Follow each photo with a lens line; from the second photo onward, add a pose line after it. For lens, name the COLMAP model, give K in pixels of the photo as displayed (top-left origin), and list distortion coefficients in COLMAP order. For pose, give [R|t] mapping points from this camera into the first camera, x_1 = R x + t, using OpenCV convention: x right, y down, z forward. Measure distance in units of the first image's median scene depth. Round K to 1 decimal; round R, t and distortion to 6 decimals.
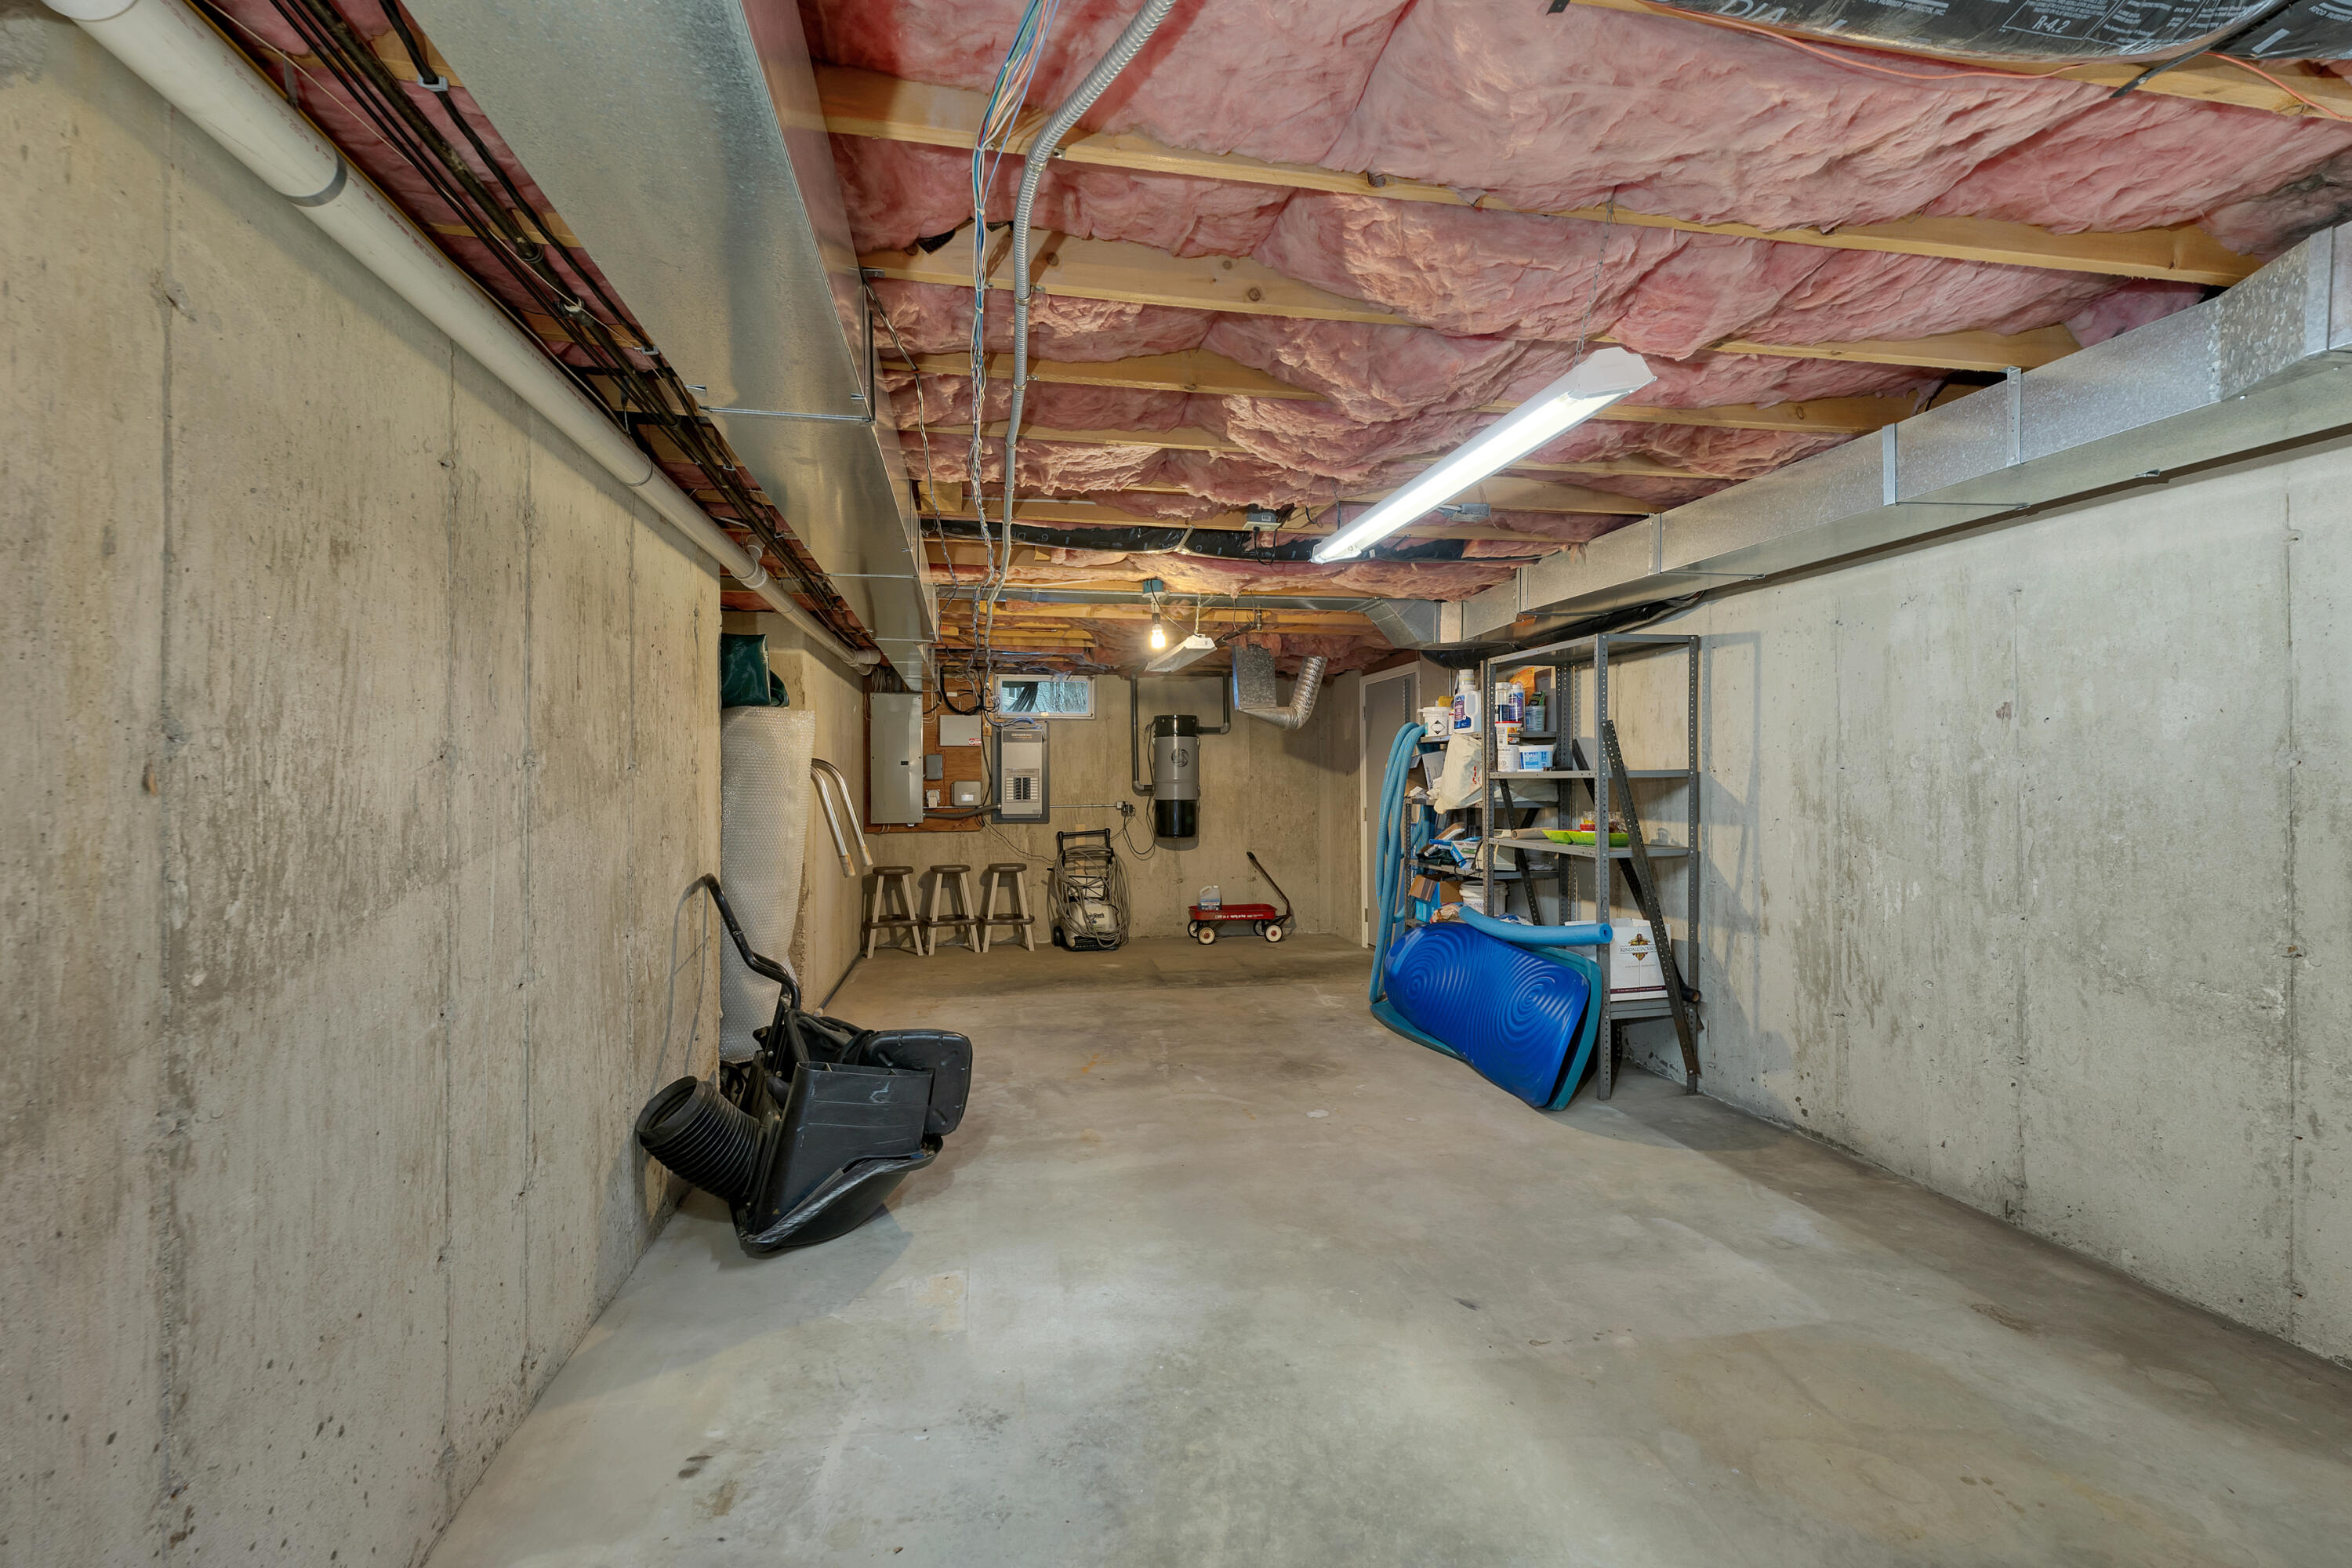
lens RADIAL K [[980.3, 0, 1167.3], [0, 980.3, 778.9], [0, 0, 1]] dist [0.000208, 0.000181]
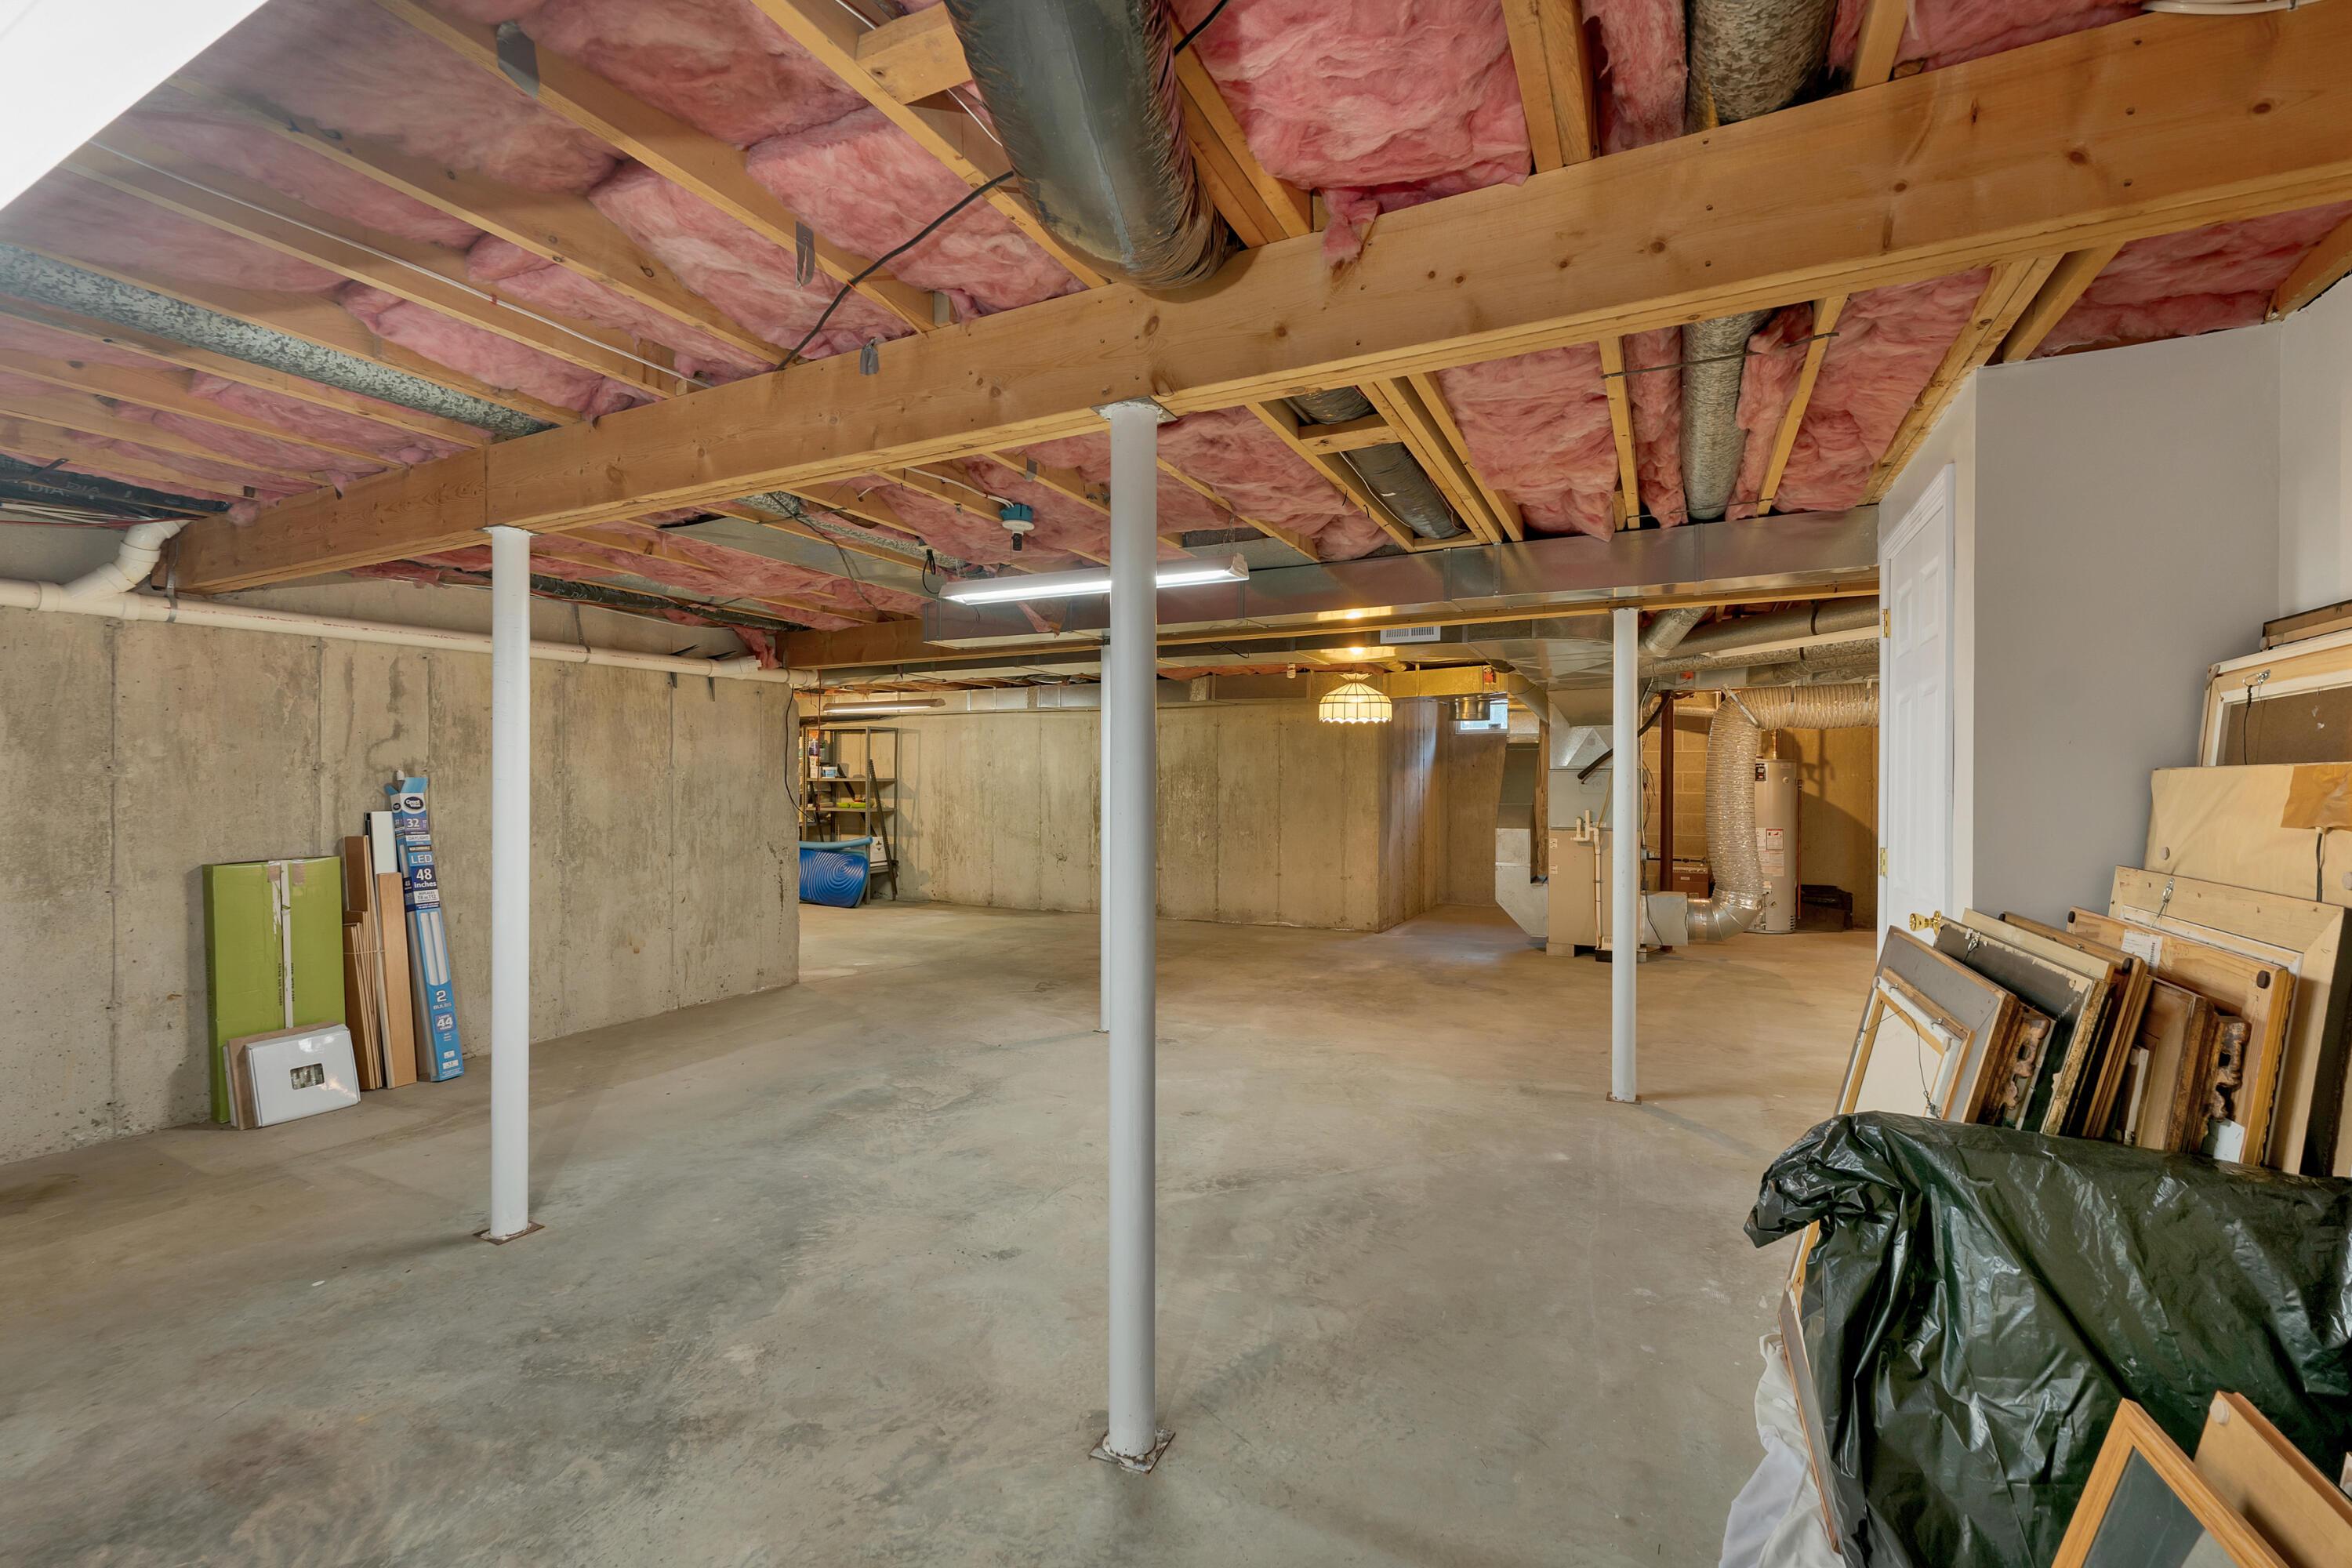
lens RADIAL K [[980.3, 0, 1169.8], [0, 980.3, 784.3], [0, 0, 1]] dist [0.000208, 0.000181]
pose [[0.601849, -0.002676, 0.798605, -1.151581], [-0.005935, 0.999952, 0.007824, -0.018783], [-0.798588, -0.009448, 0.601804, -1.204235]]
